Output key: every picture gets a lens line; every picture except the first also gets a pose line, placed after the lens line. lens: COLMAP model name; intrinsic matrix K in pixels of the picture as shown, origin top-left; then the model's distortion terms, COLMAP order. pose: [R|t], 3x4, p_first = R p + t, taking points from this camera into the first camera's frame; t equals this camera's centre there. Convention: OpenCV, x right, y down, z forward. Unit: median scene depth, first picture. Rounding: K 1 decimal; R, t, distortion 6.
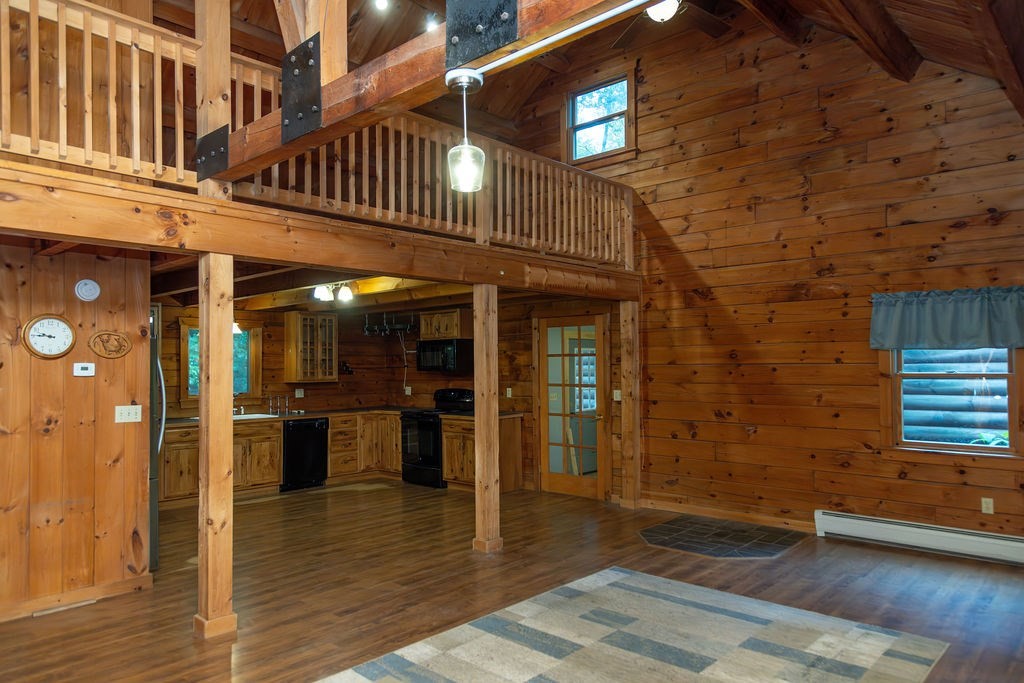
lens RADIAL K [[684.1, 0, 513.1], [0, 684.1, 348.0], [0, 0, 1]] dist [0.008646, 0.002106]
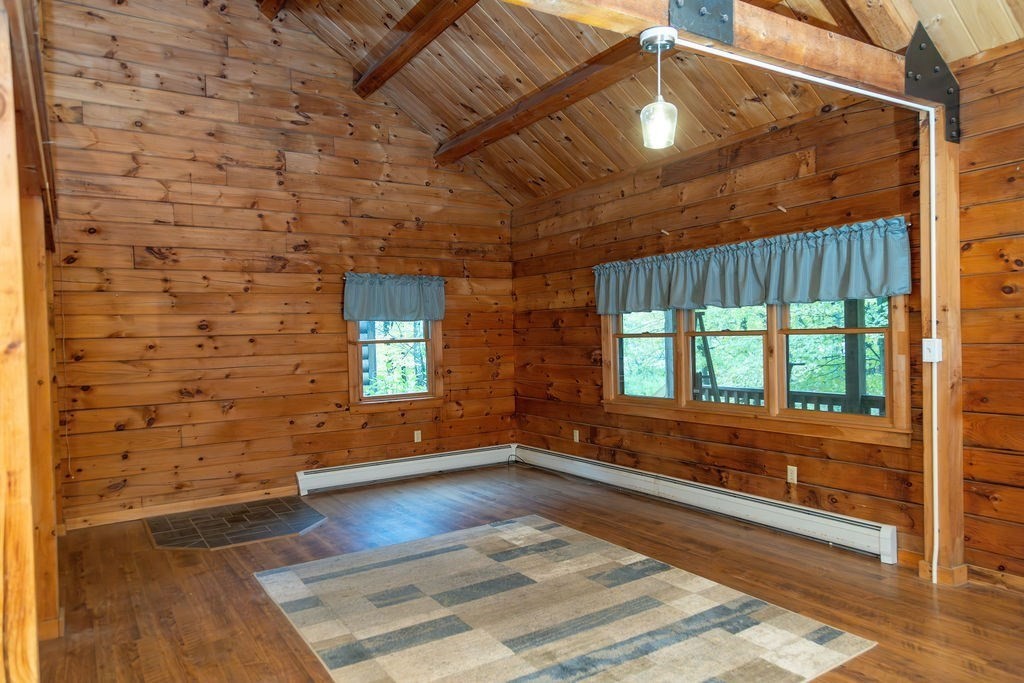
lens RADIAL K [[684.1, 0, 513.1], [0, 684.1, 348.0], [0, 0, 1]] dist [0.008646, 0.002106]
pose [[0.248886, -0.019688, 0.968333, -0.579025], [0.001021, 0.999798, 0.020065, 0.027671], [-0.968532, -0.004005, 0.248856, 0.487377]]
